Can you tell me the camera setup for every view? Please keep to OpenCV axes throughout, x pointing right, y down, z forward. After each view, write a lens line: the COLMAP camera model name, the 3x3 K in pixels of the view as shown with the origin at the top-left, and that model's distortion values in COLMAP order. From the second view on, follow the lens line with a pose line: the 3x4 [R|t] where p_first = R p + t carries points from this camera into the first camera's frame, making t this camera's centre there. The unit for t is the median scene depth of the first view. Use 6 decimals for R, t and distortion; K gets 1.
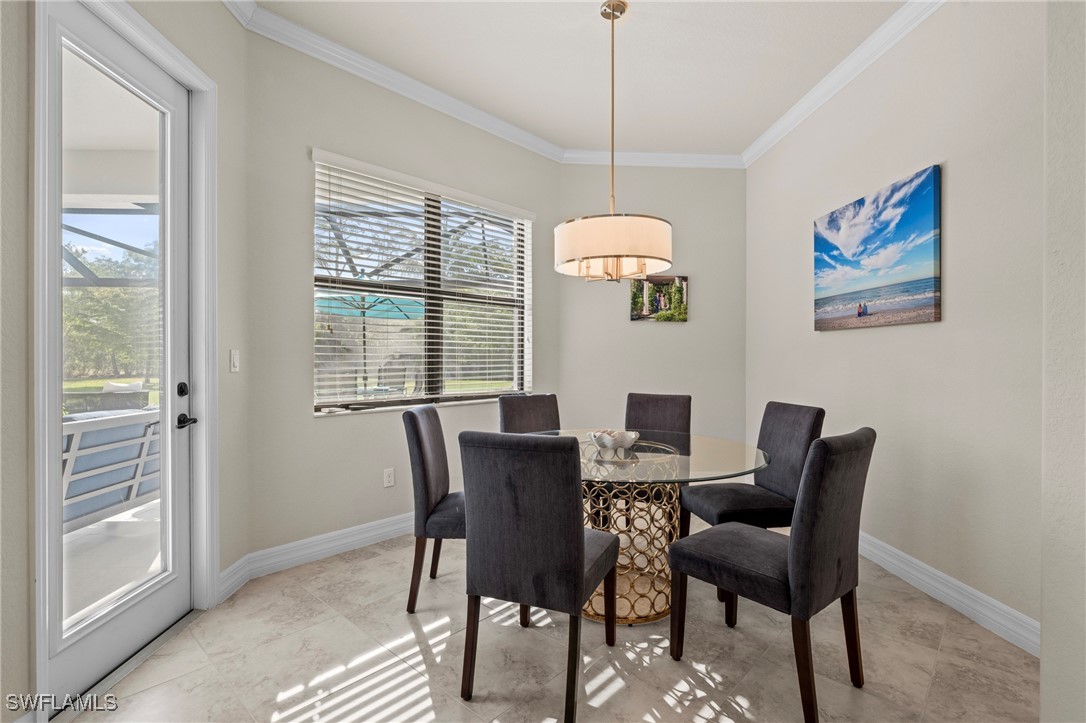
lens RADIAL K [[514.1, 0, 540.5], [0, 514.1, 362.2], [0, 0, 1]] dist [-0.003573, 0.000151]
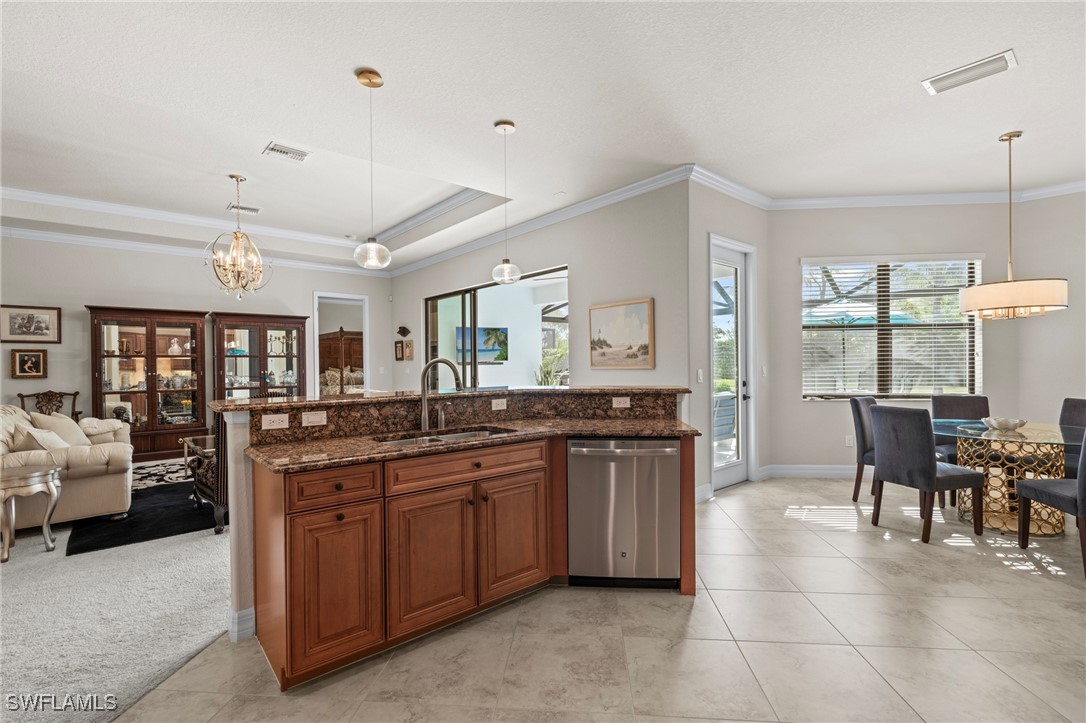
lens RADIAL K [[491.8, 0, 544.5], [0, 491.8, 360.5], [0, 0, 1]] dist [0.003471, -0.000244]
pose [[0.621801, -0.011590, -0.783090, 0.438668], [0.000143, 0.999892, -0.014685, -0.017652], [0.783176, 0.009019, 0.621735, -0.984784]]
